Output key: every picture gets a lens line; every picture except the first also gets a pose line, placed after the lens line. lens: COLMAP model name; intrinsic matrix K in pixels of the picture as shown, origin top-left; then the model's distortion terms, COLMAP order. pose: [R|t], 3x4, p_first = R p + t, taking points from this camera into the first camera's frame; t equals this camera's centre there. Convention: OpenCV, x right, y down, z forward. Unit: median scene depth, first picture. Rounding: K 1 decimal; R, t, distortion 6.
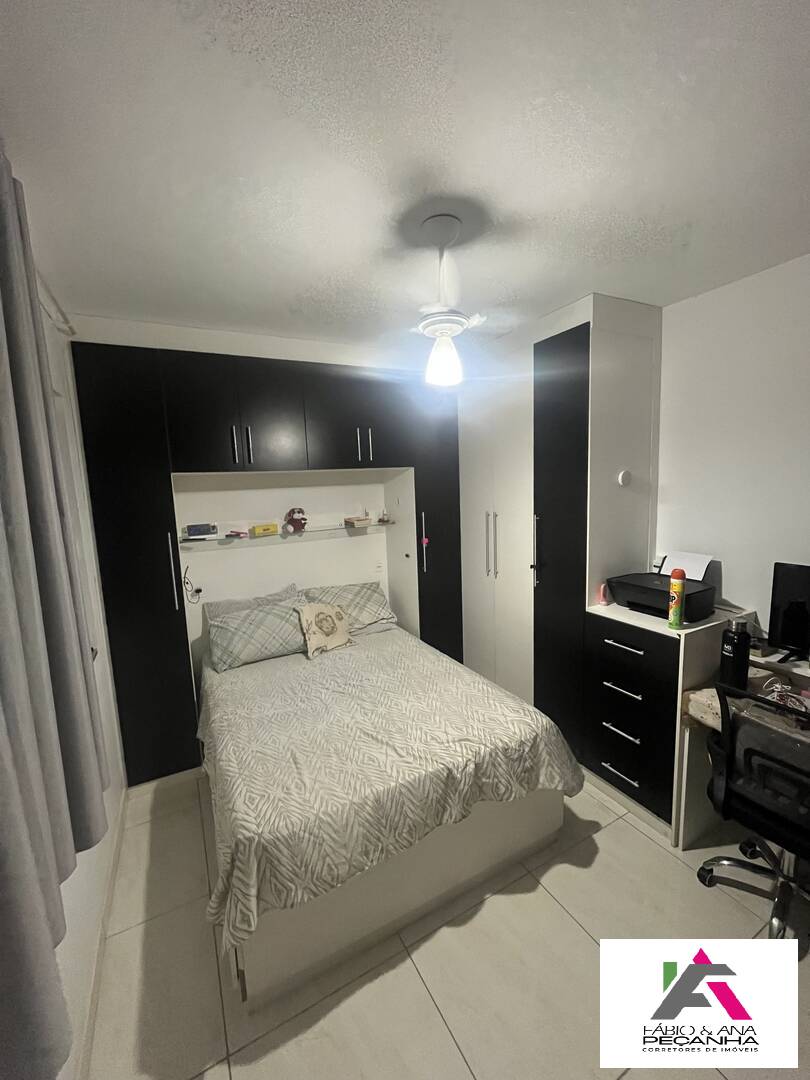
lens RADIAL K [[437.8, 0, 403.8], [0, 437.8, 540.4], [0, 0, 1]] dist [-0.004881, 0.001019]
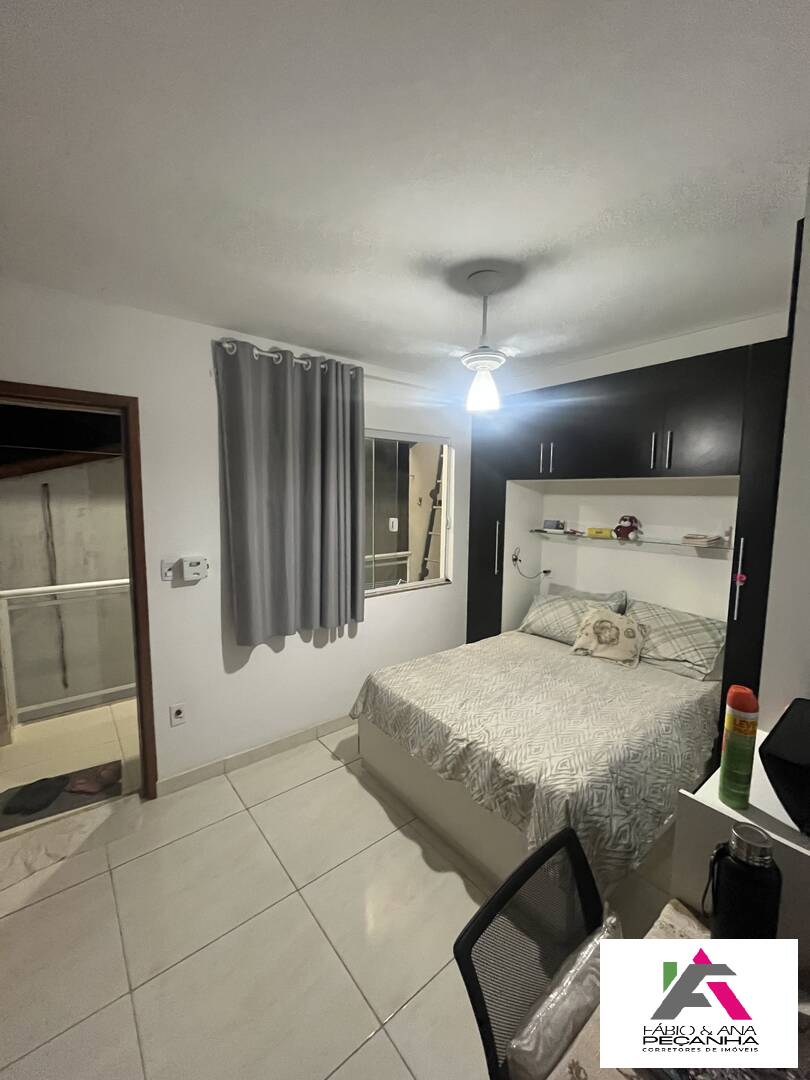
lens RADIAL K [[437.8, 0, 405.0], [0, 437.8, 538.9], [0, 0, 1]] dist [-0.004881, 0.001019]
pose [[0.180533, 0.146476, -0.972601, 0.968599], [-0.147810, 0.981659, 0.120404, -0.101831], [0.972399, 0.122023, 0.198873, 0.471529]]
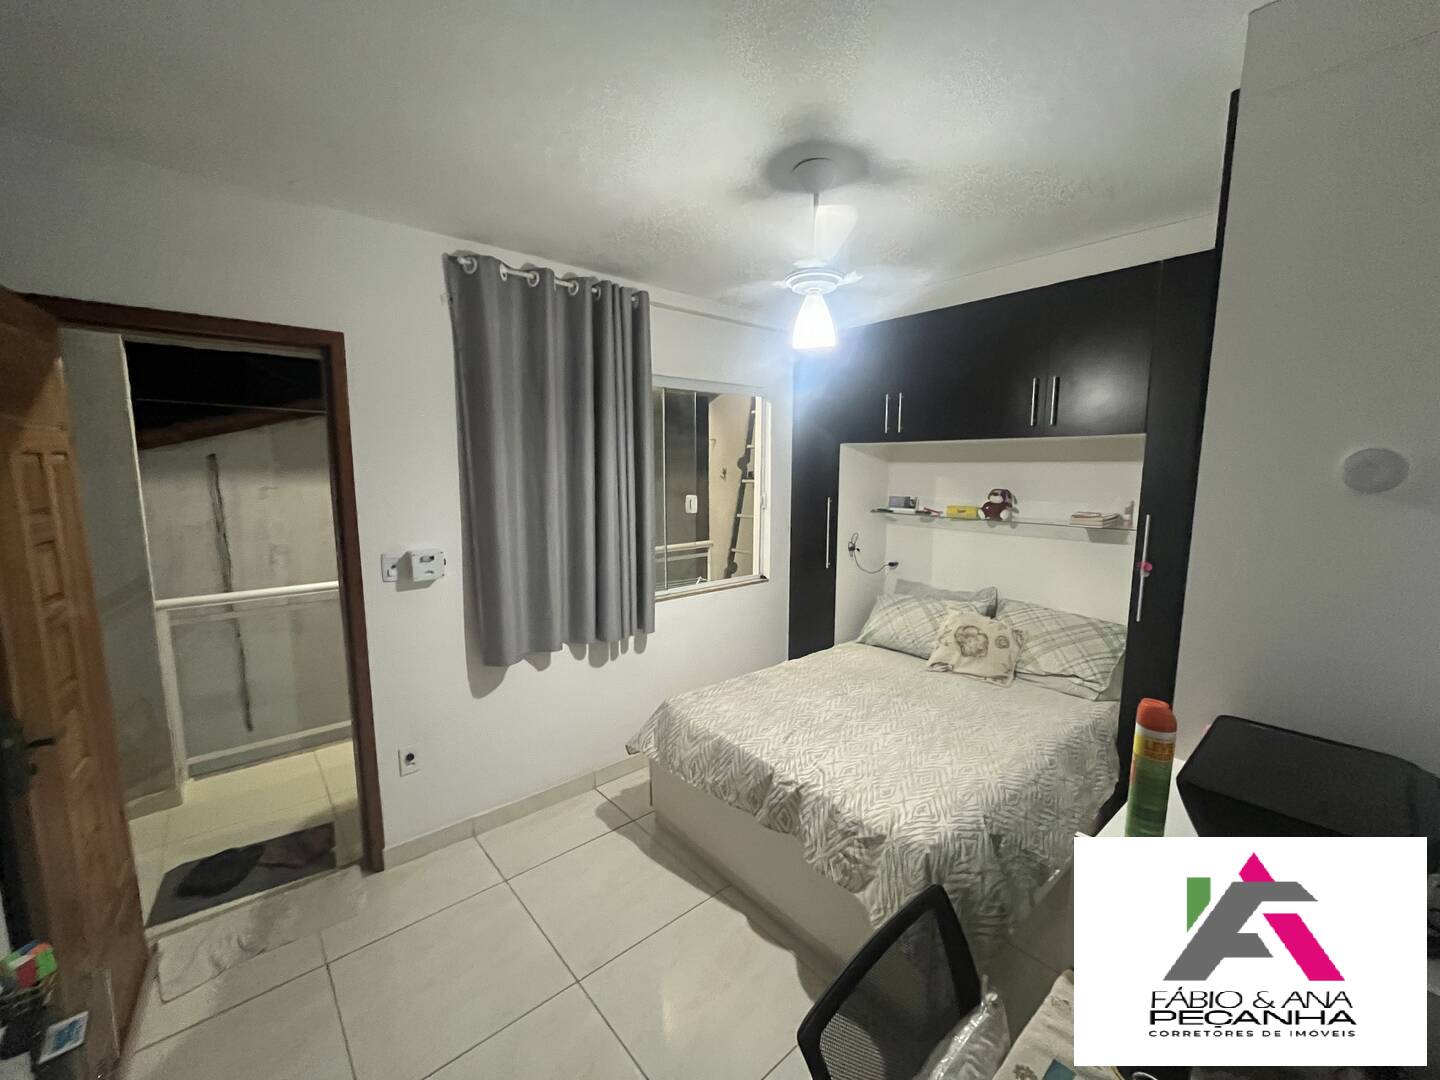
lens RADIAL K [[583.7, 0, 716.0], [0, 583.7, 543.0], [0, 0, 1]] dist [-0.004881, 0.001019]
pose [[0.210149, 0.172389, -0.962351, 0.971602], [-0.139196, 0.979580, 0.145079, -0.091446], [0.967710, 0.103467, 0.229854, 0.451881]]
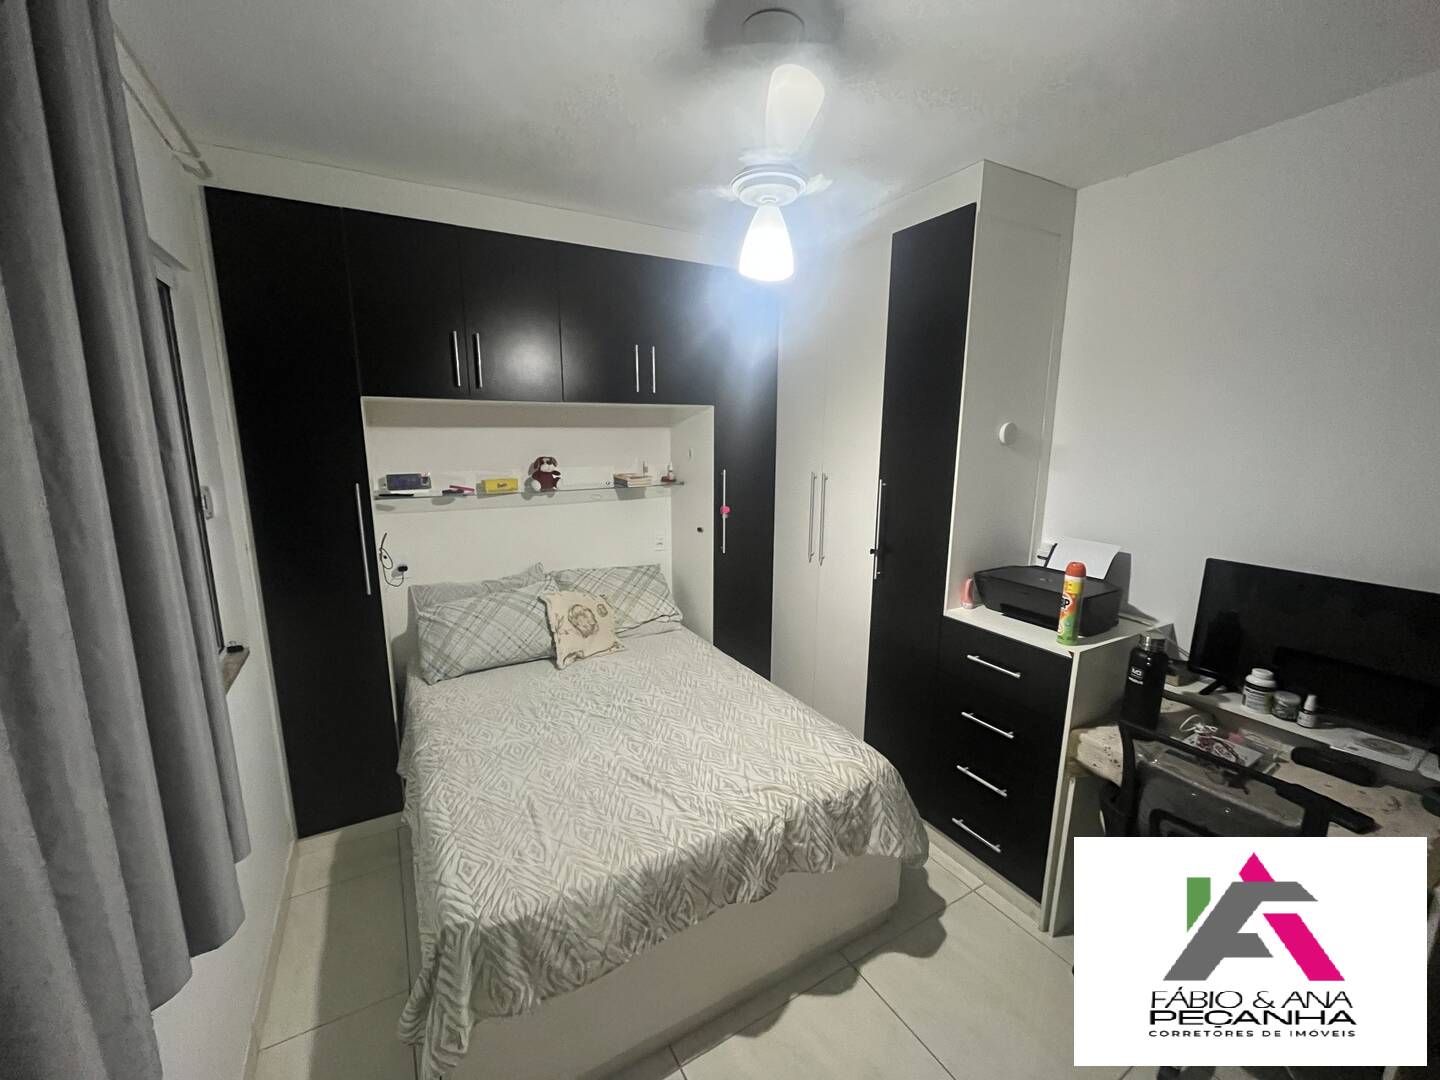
lens RADIAL K [[583.7, 0, 716.4], [0, 583.7, 543.5], [0, 0, 1]] dist [-0.004881, 0.001019]
pose [[0.998507, 0.036533, 0.040620, -0.004717], [-0.038811, 0.997632, 0.056773, 0.002660], [-0.038449, -0.058264, 0.997560, 0.062365]]
